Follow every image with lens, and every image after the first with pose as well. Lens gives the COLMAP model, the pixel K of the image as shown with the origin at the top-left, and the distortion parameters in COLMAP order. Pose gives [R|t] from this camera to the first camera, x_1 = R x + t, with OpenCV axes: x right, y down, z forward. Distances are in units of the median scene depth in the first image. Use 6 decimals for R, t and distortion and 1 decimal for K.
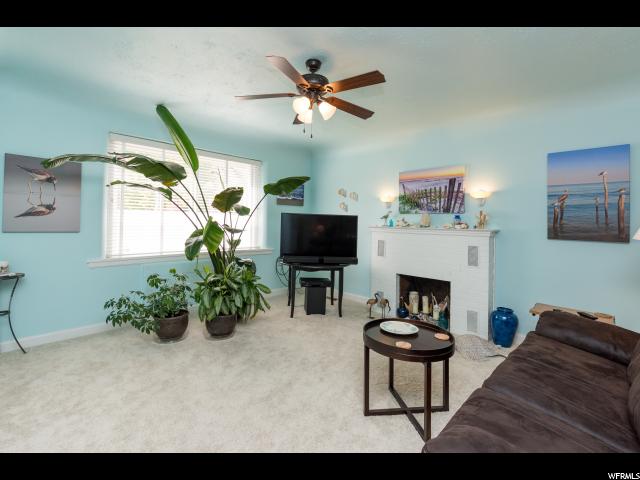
lens RADIAL K [[293.0, 0, 319.2], [0, 293.0, 221.0], [0, 0, 1]] dist [-0.000619, 0.000730]
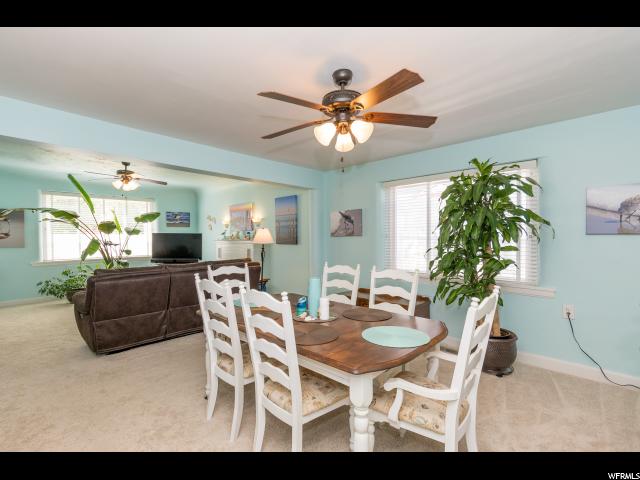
lens RADIAL K [[293.0, 0, 316.1], [0, 293.0, 239.5], [0, 0, 1]] dist [-0.000619, 0.000730]
pose [[0.999621, -0.027072, 0.005010, 0.948696], [0.026982, 0.999489, 0.017123, 0.006508], [-0.005471, -0.016981, 0.999841, -0.804556]]
